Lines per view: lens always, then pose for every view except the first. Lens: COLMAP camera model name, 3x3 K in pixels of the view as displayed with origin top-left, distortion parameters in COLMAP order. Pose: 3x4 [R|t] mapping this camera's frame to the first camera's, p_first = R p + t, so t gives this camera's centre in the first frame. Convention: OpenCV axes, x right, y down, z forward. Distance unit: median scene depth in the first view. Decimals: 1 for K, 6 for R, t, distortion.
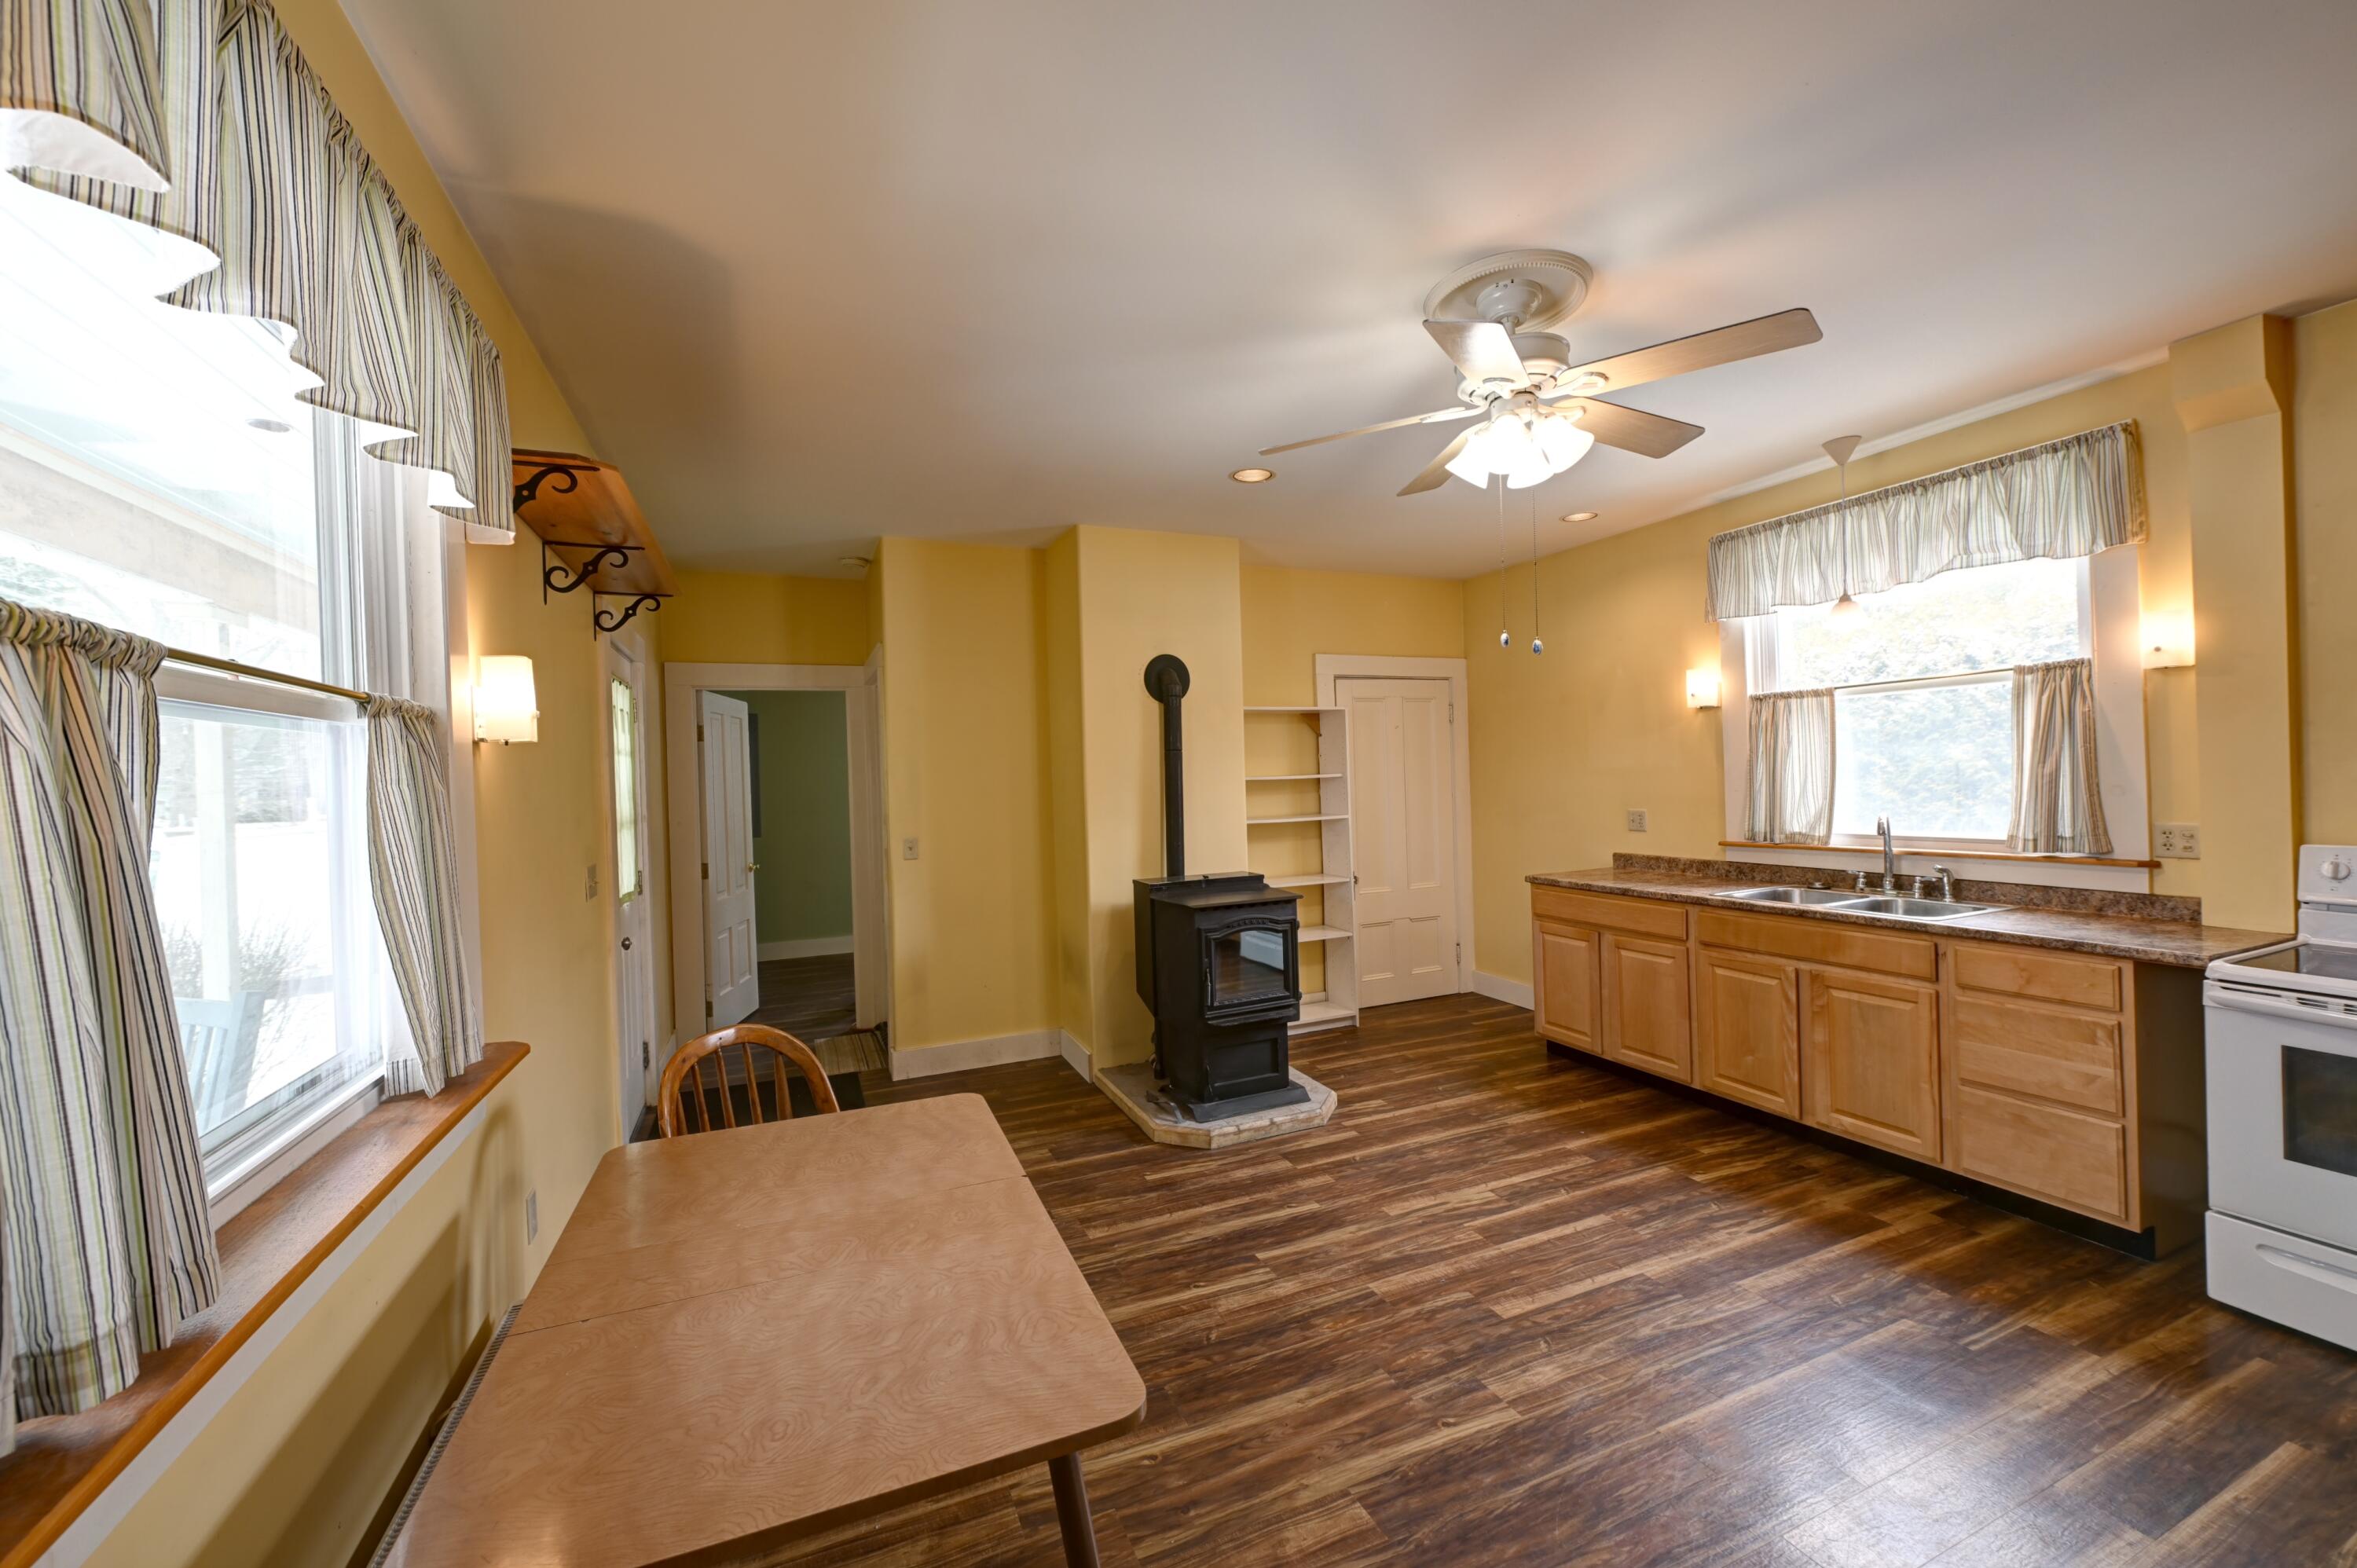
lens RADIAL K [[930.2, 0, 1198.2], [0, 930.2, 778.4], [0, 0, 1]] dist [0.003856, -0.000896]
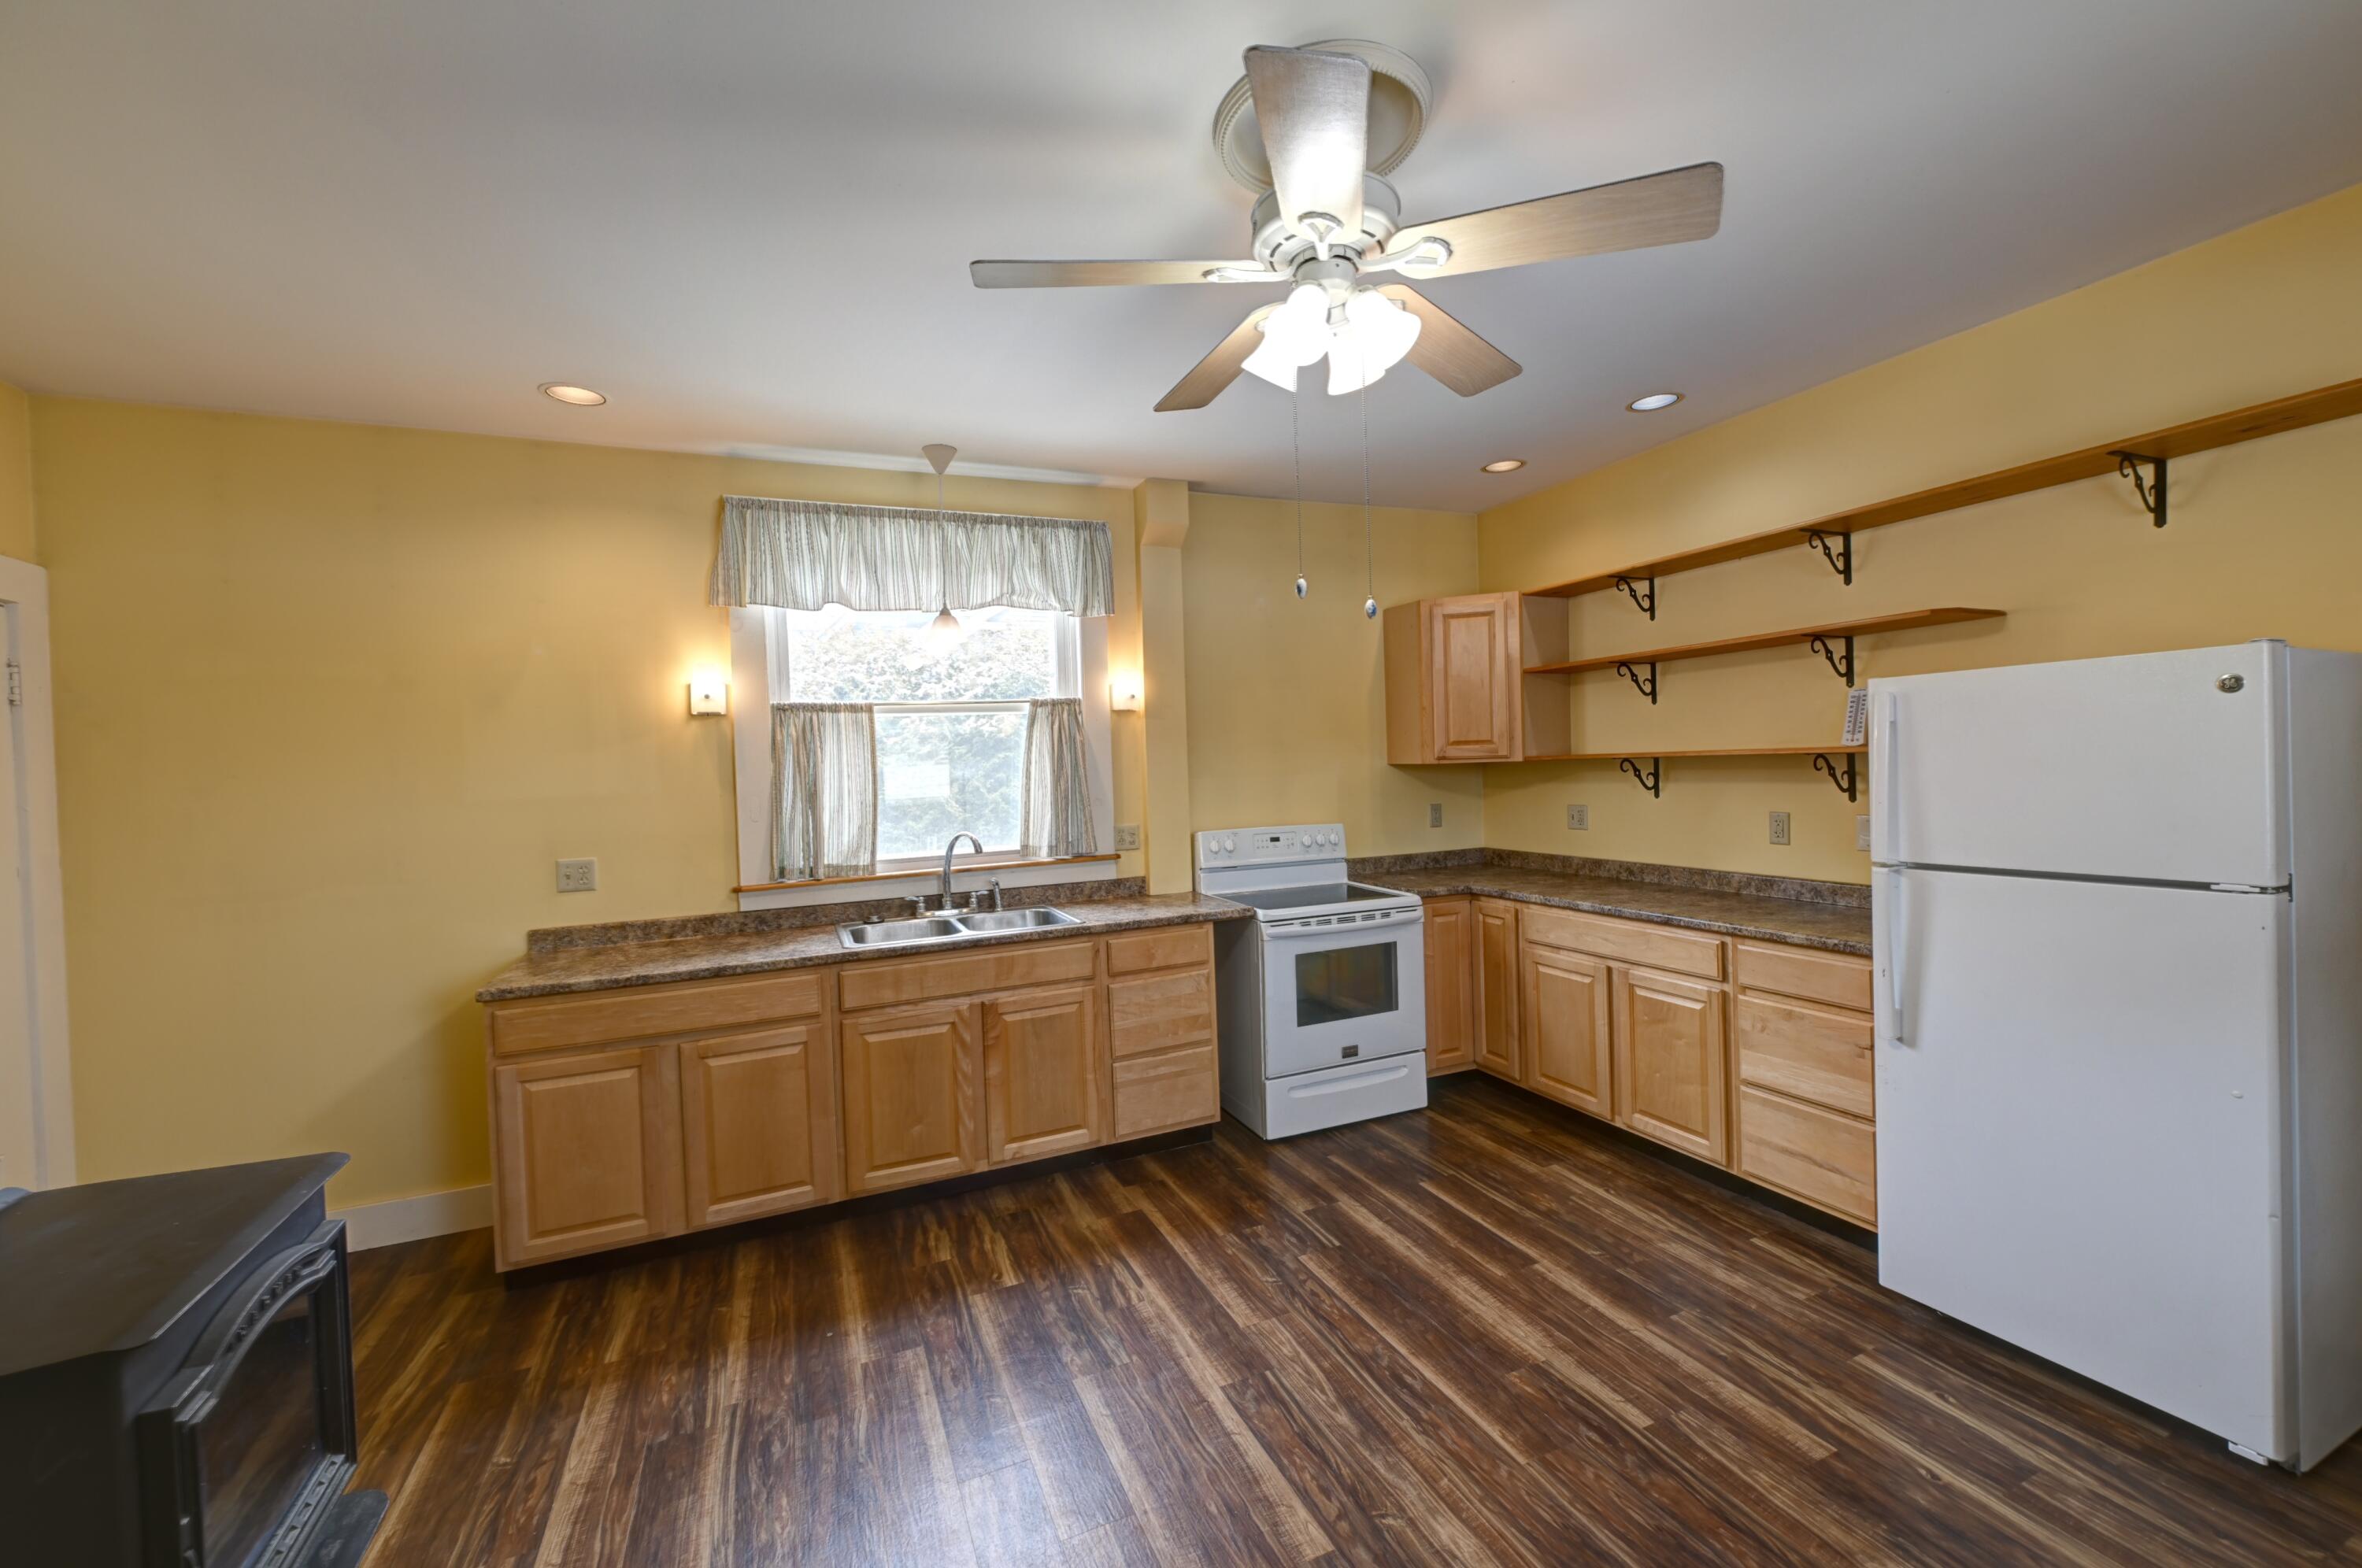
lens RADIAL K [[932.1, 0, 1208.6], [0, 932.1, 769.1], [0, 0, 1]] dist [0.003856, -0.000896]
pose [[0.001109, 0.024936, 0.999688, -0.308162], [0.039452, 0.998910, -0.024960, 0.005618], [-0.999221, 0.039468, 0.000124, 0.841384]]
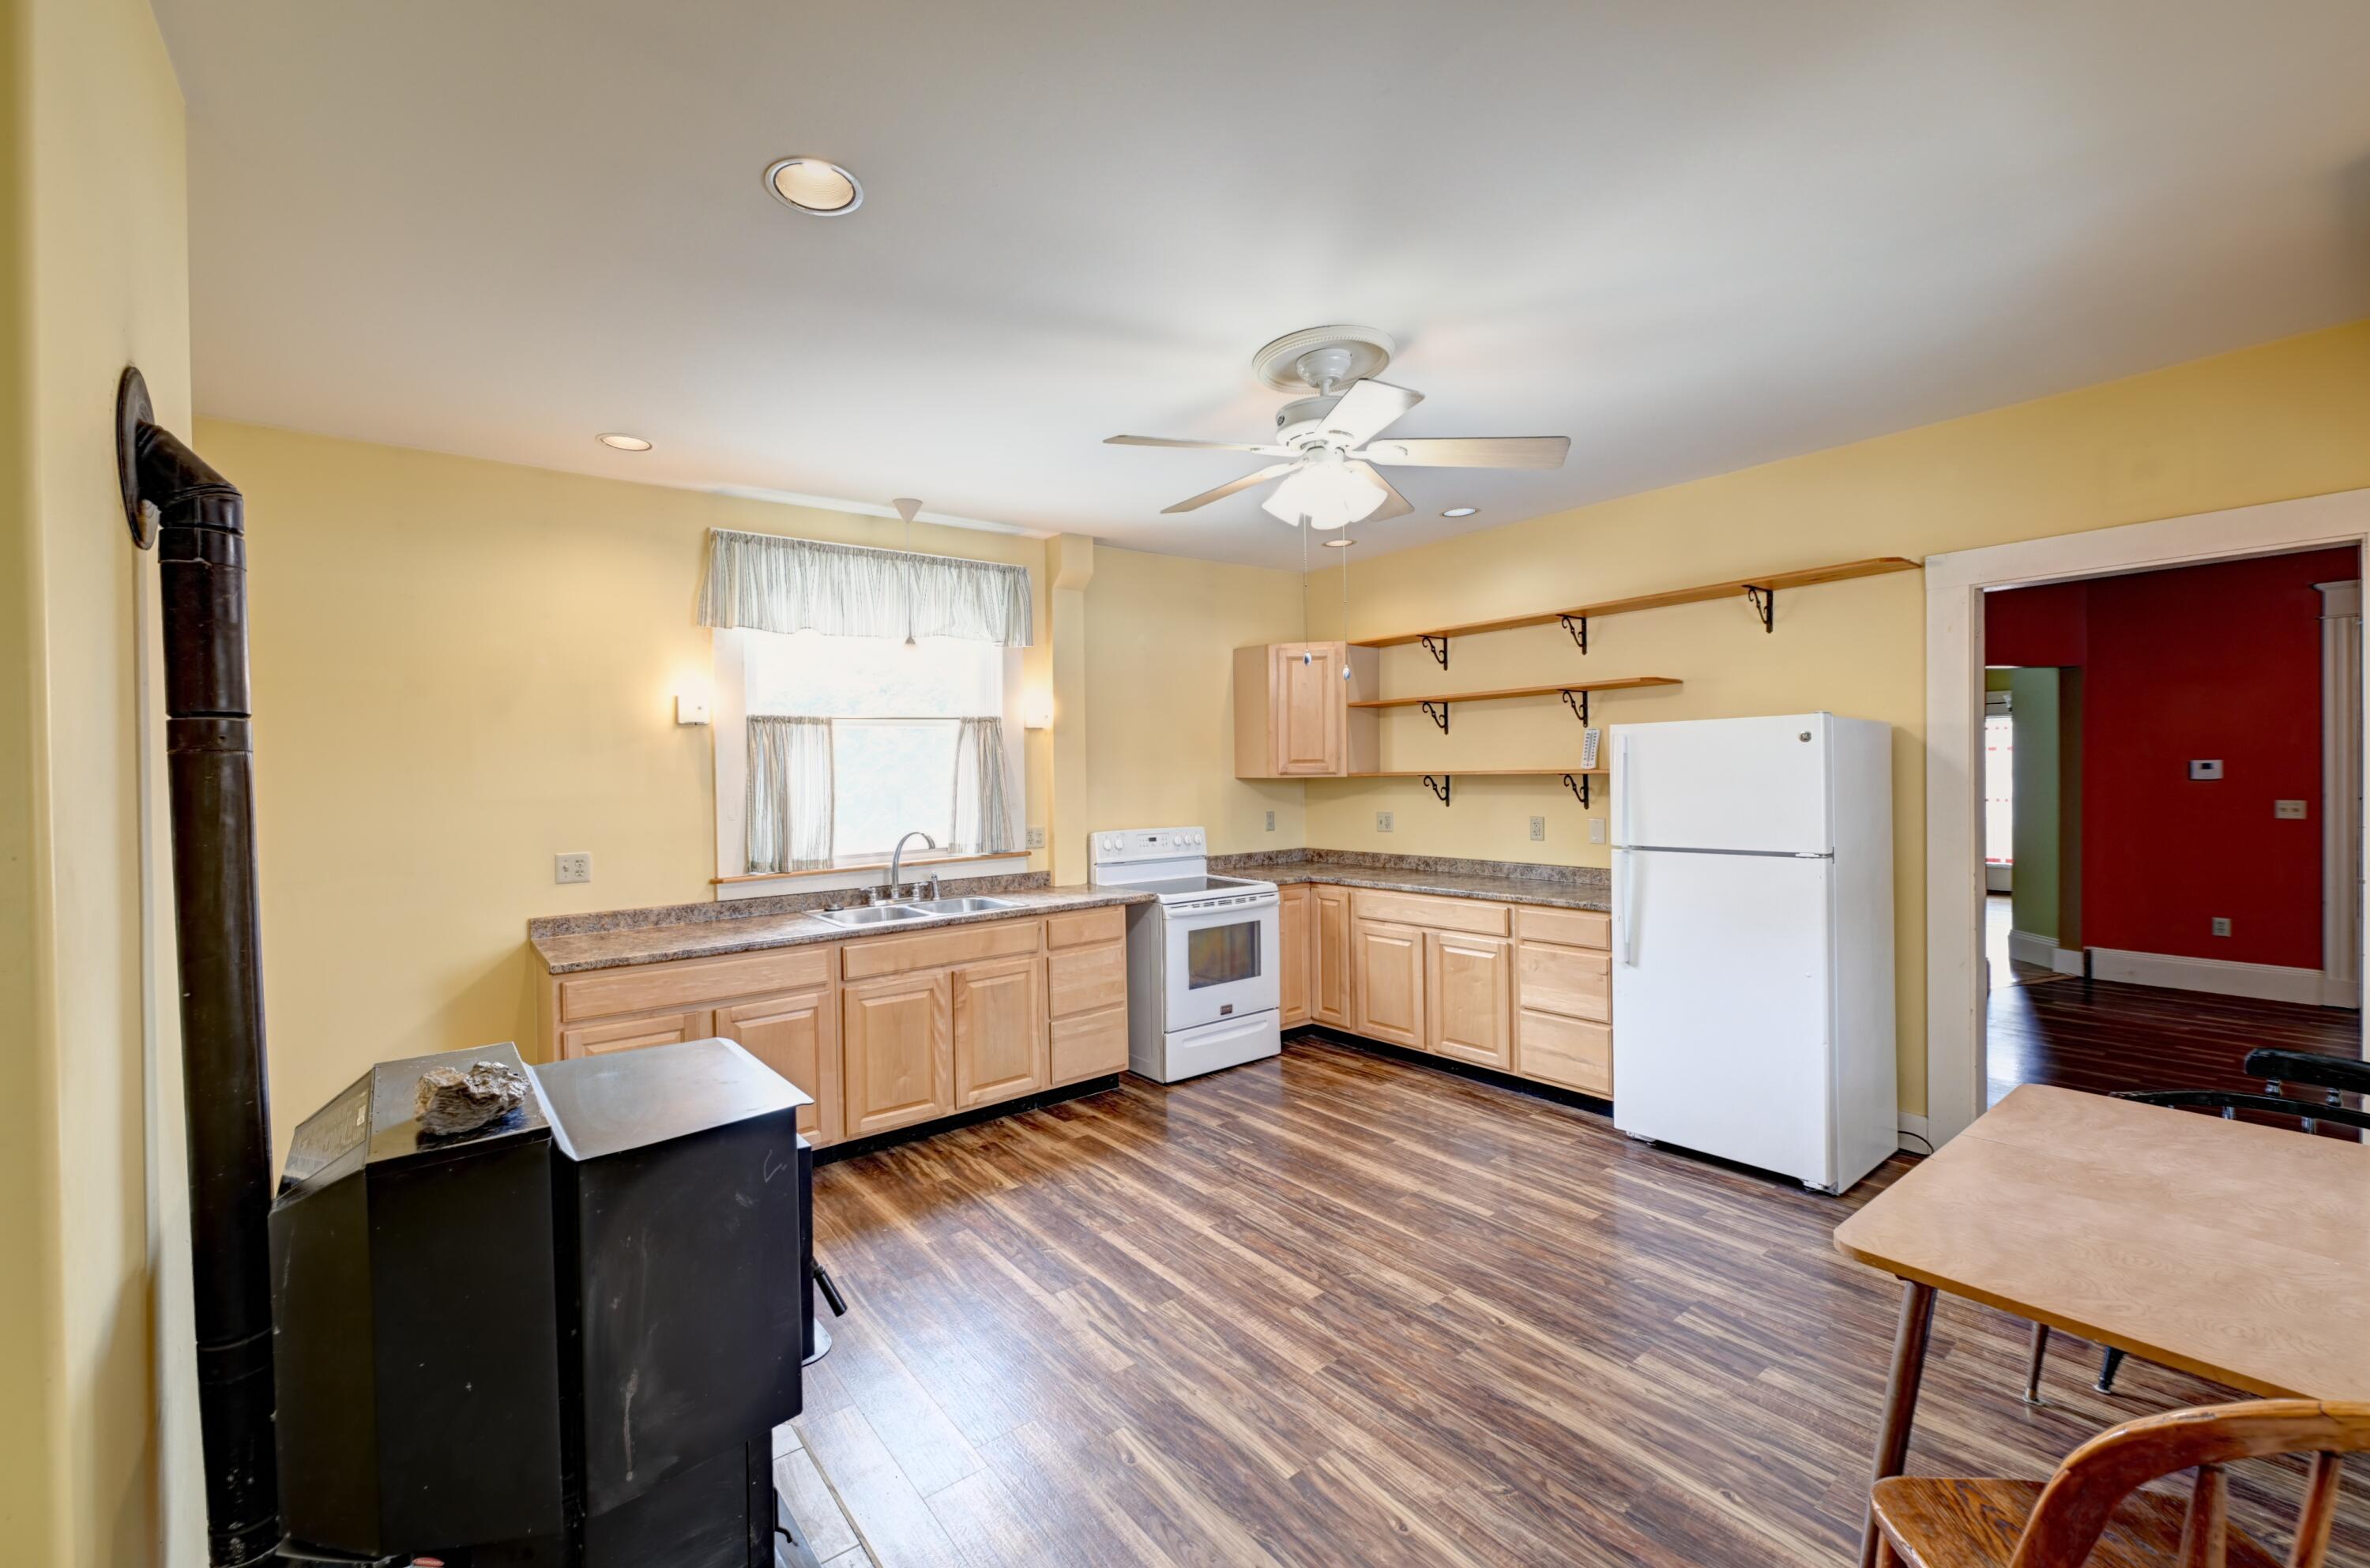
lens RADIAL K [[935.4, 0, 1166.1], [0, 935.4, 773.5], [0, 0, 1]] dist [0.003856, -0.000896]
pose [[-0.233236, 0.033256, 0.971851, -0.543028], [0.029782, 0.999190, -0.027044, 0.007998], [-0.971964, 0.022636, -0.234037, 1.109996]]
